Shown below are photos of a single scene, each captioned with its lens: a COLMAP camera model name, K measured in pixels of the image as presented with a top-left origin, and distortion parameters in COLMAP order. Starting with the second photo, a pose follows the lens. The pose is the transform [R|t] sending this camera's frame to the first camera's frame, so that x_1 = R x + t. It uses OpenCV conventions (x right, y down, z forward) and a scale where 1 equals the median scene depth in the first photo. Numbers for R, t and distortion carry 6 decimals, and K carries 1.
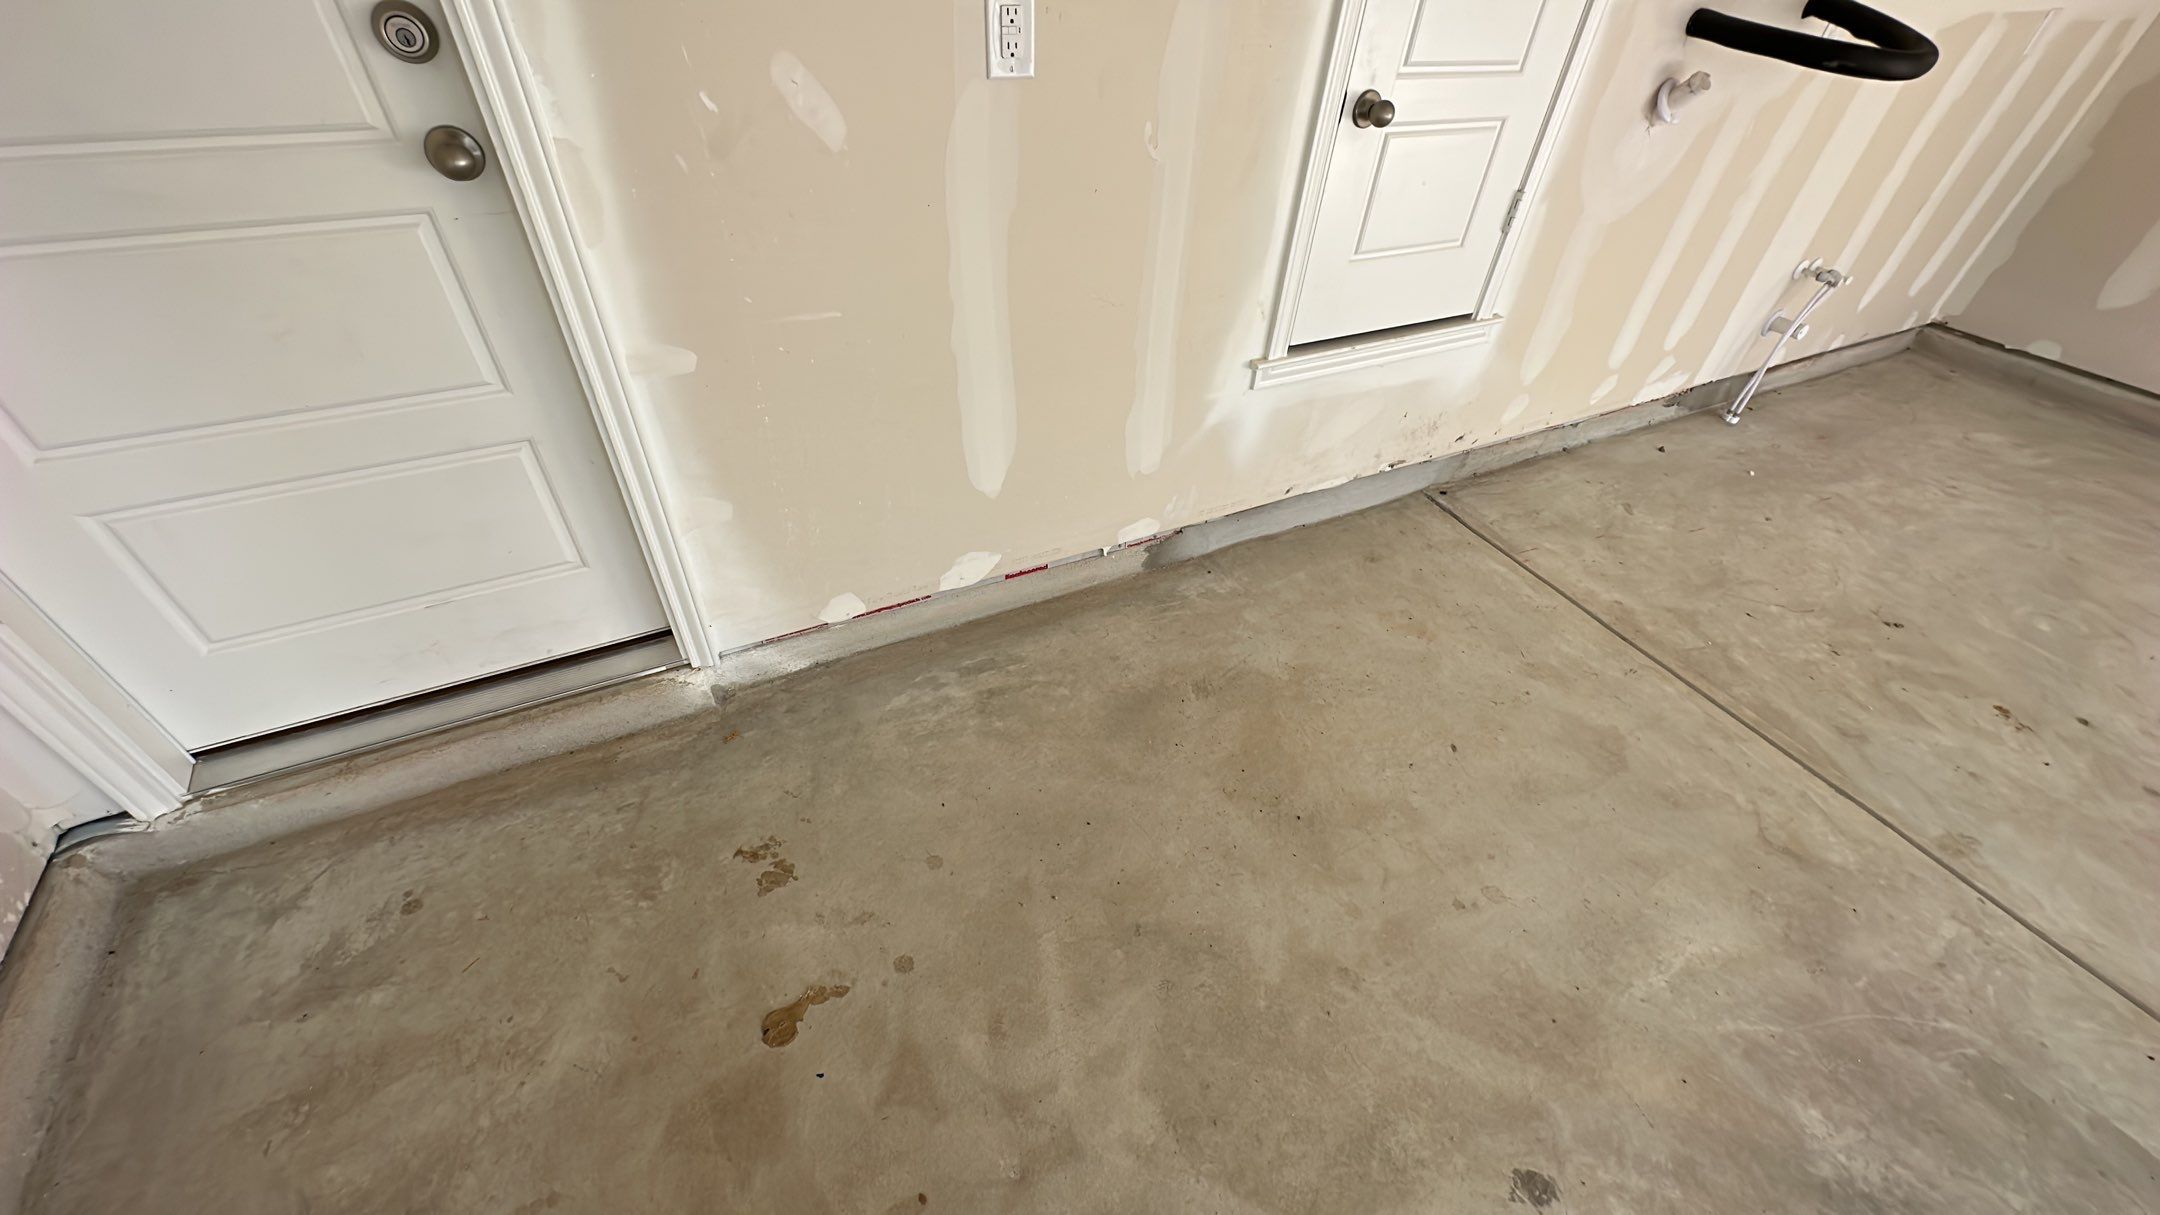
lens RADIAL K [[820.0, 0, 1078.9], [0, 820.0, 609.6], [0, 0, 1]] dist [-0.002768, 0.000014]
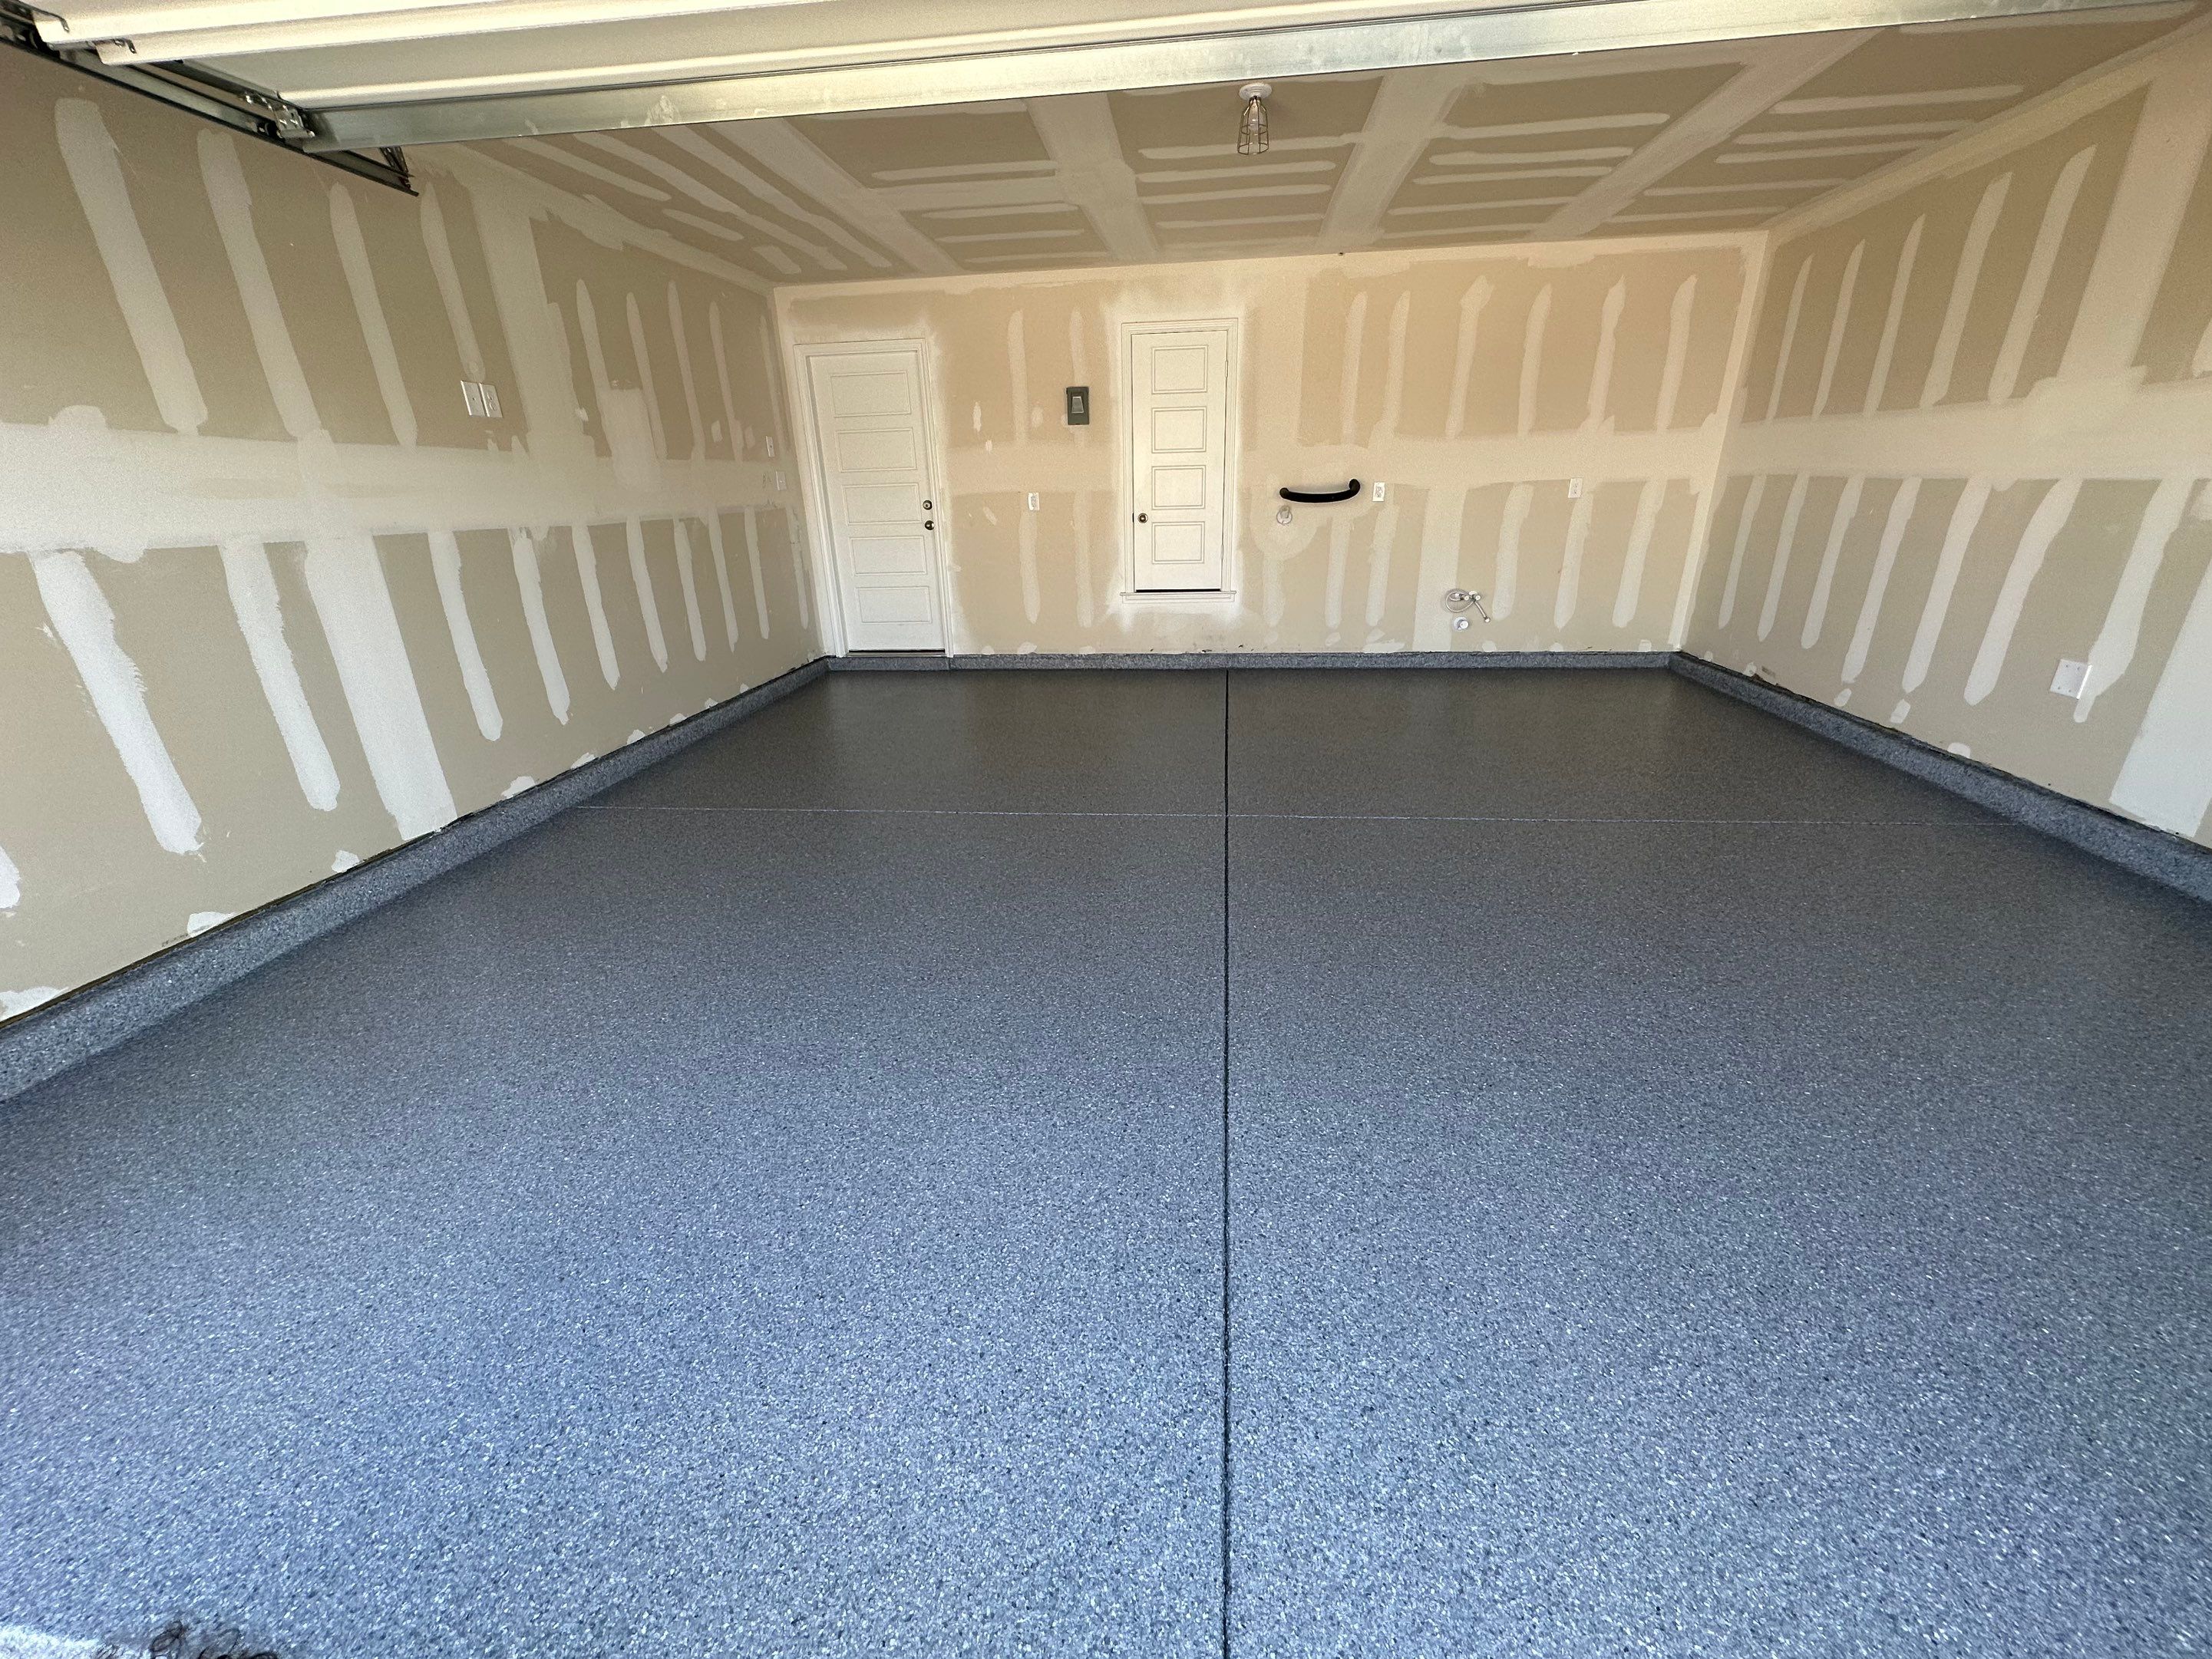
lens RADIAL K [[882.6, 0, 1104.8], [0, 882.6, 831.5], [0, 0, 1]] dist [-0.003382, 0.000840]
pose [[0.825281, 0.140073, -0.547074, 1.954792], [-0.316500, 0.917032, -0.242654, 1.250739], [0.467695, 0.373406, 0.801142, -1.260491]]
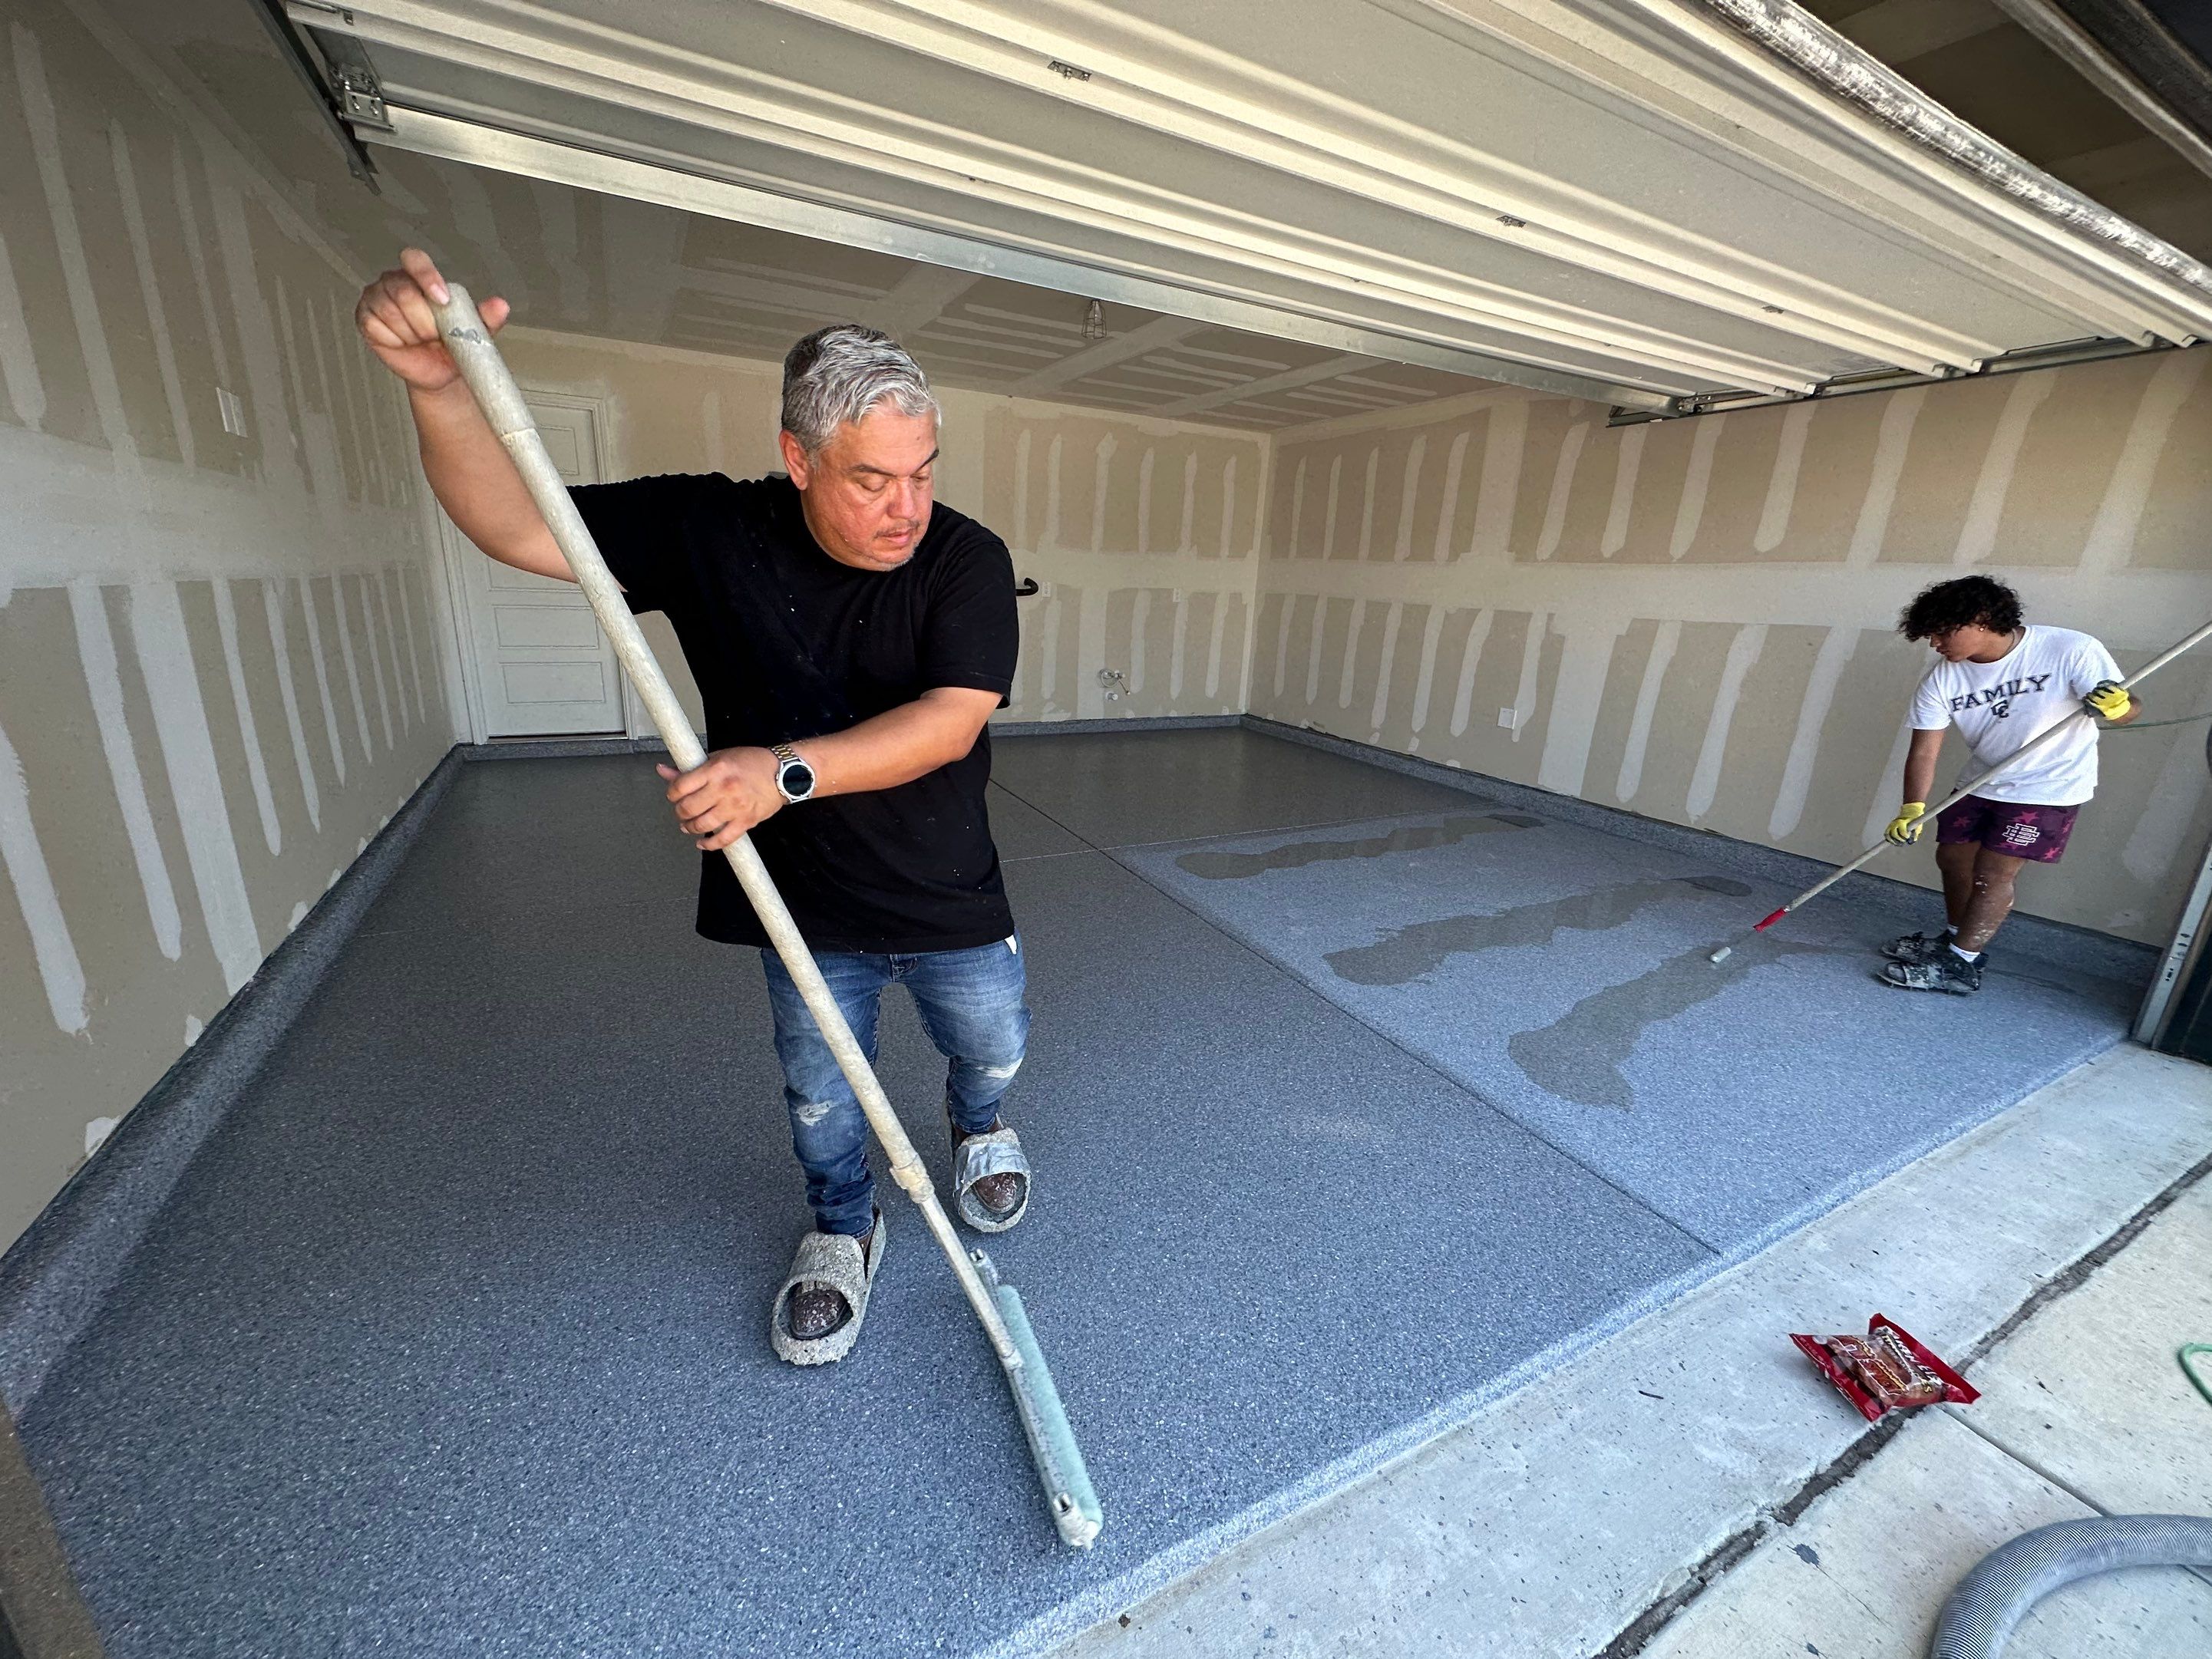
lens RADIAL K [[882.6, 0, 1104.8], [0, 882.6, 831.5], [0, 0, 1]] dist [-0.003382, 0.000840]
pose [[0.999971, -0.006006, 0.004695, 1.173257], [0.007420, 0.907976, -0.418957, 1.574480], [-0.001747, 0.418979, 0.907994, -1.703648]]
